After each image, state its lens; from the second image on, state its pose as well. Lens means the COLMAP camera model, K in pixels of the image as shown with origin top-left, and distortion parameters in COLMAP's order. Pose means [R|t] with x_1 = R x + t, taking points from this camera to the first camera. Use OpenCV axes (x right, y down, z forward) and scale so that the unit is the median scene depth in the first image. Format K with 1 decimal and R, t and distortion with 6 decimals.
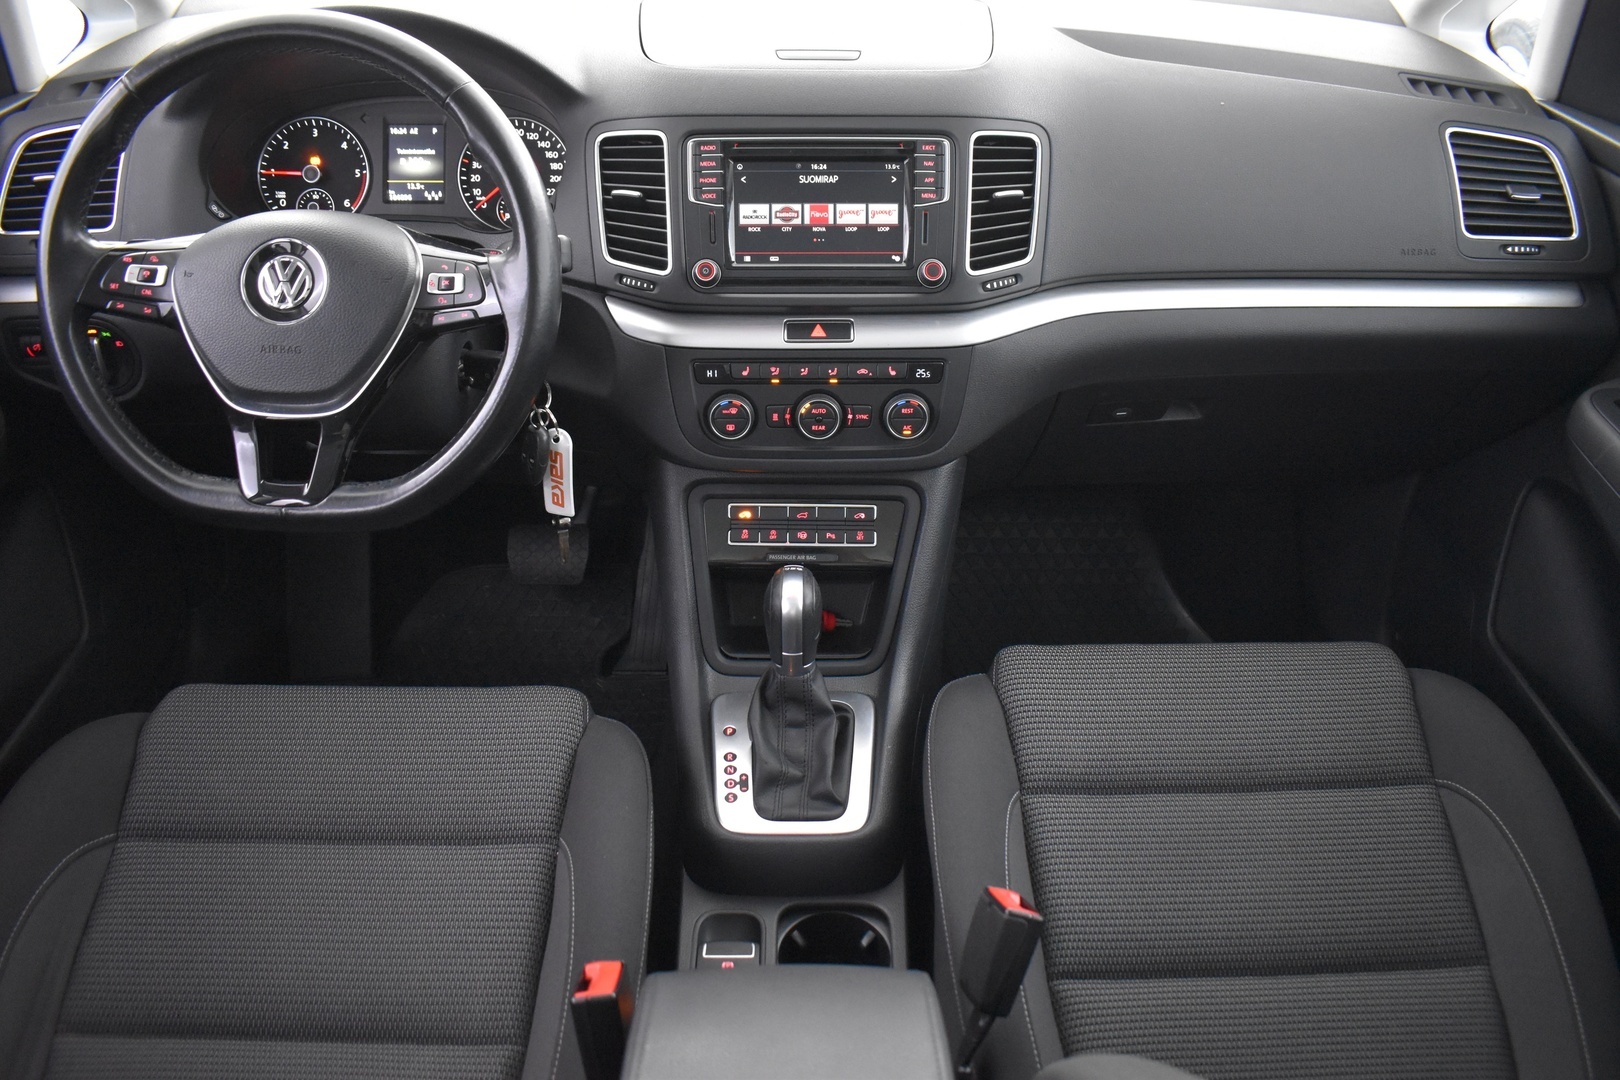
lens RADIAL K [[1256.0, 0, 813.6], [0, 1256.0, 542.8], [0, 0, 1]] dist [-0.101639, 0.020620]
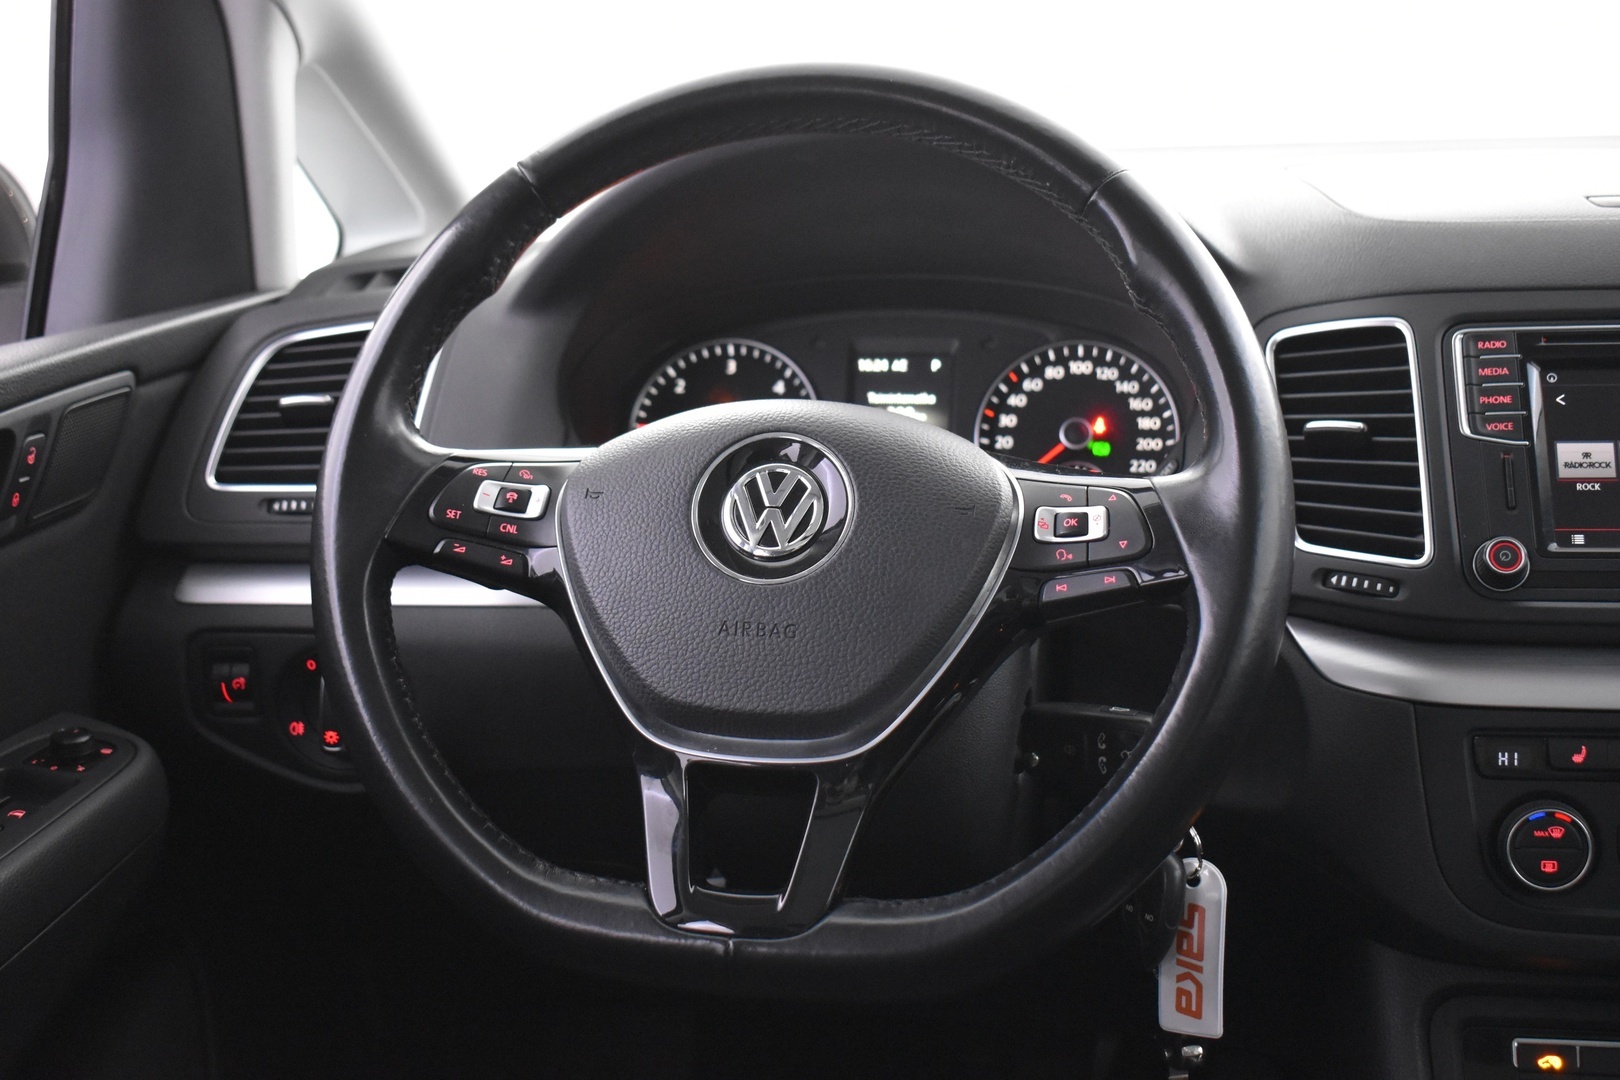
lens RADIAL K [[1997.7, 0, 812.6], [0, 1997.7, 537.1], [0, 0, 1]] dist [-0.049495, 0.000000]
pose [[0.978882, -0.001825, -0.204416, -0.195466], [-0.070658, 0.935307, -0.346710, 0.081540], [0.191825, 0.353832, 0.915427, 0.176025]]
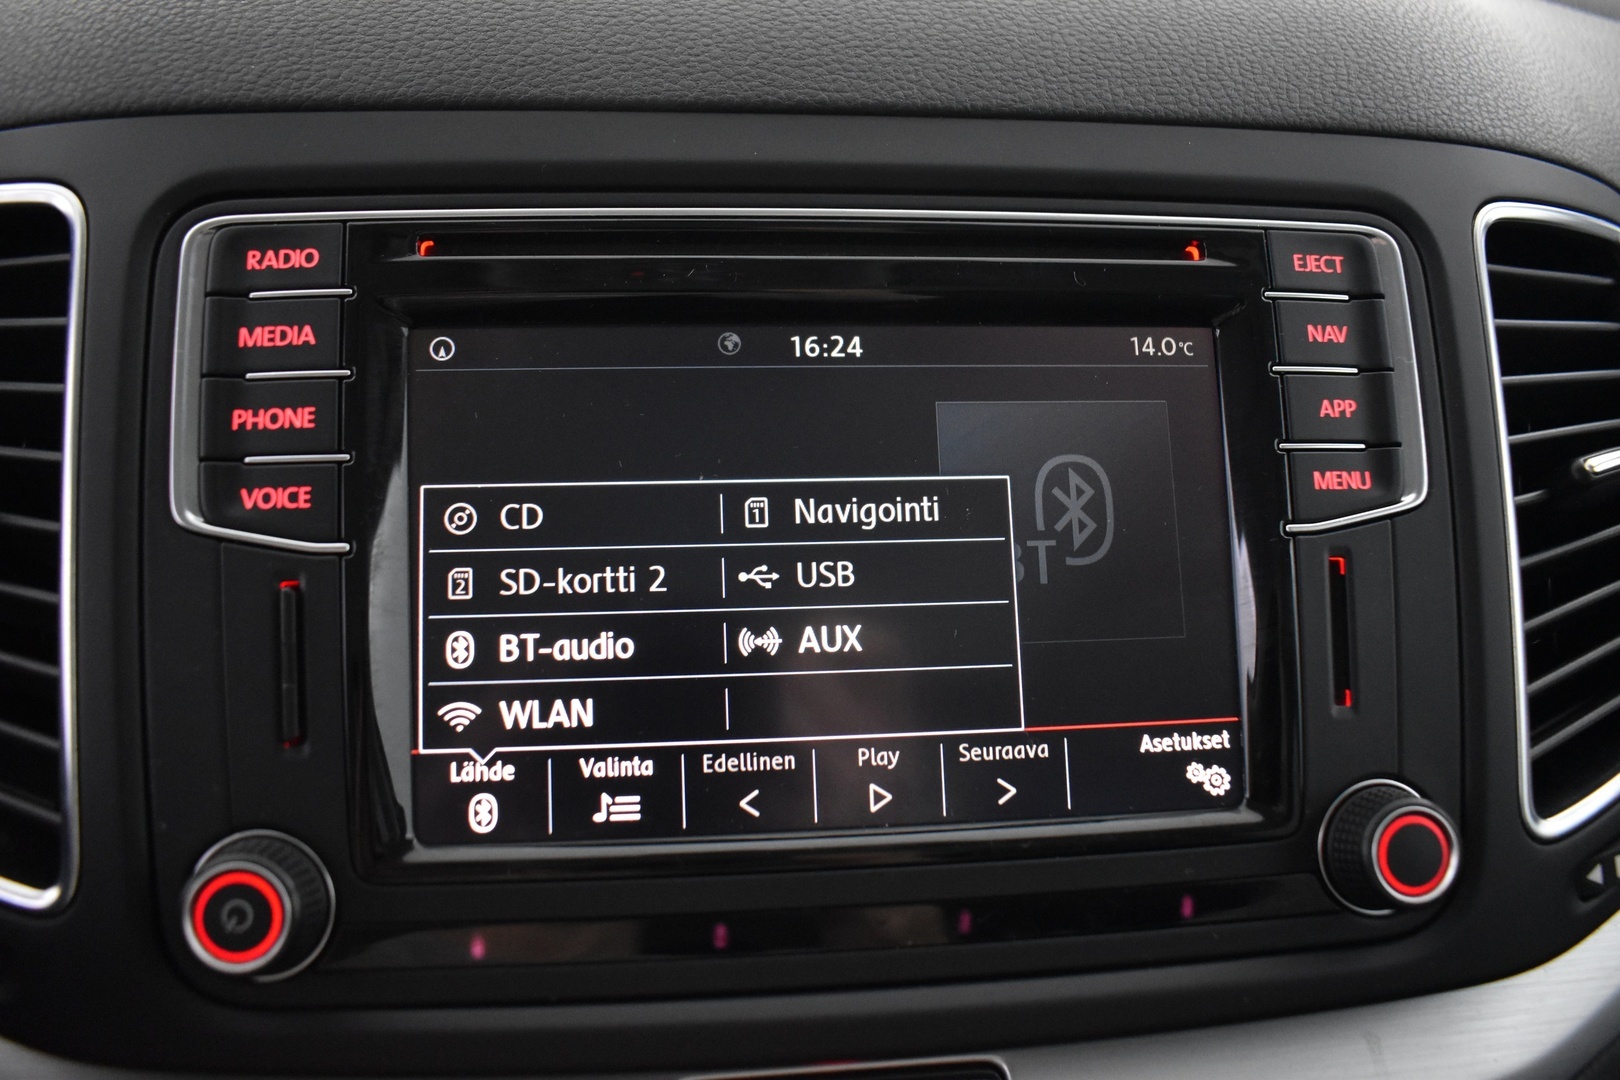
lens RADIAL K [[1256.0, 0, 813.0], [0, 1256.0, 533.8], [0, 0, 1]] dist [-0.101639, 0.020620]
pose [[0.995596, -0.015946, 0.092380, -0.017737], [0.028883, 0.989667, -0.140448, -0.239471], [-0.089185, 0.142498, 0.985769, 0.790200]]
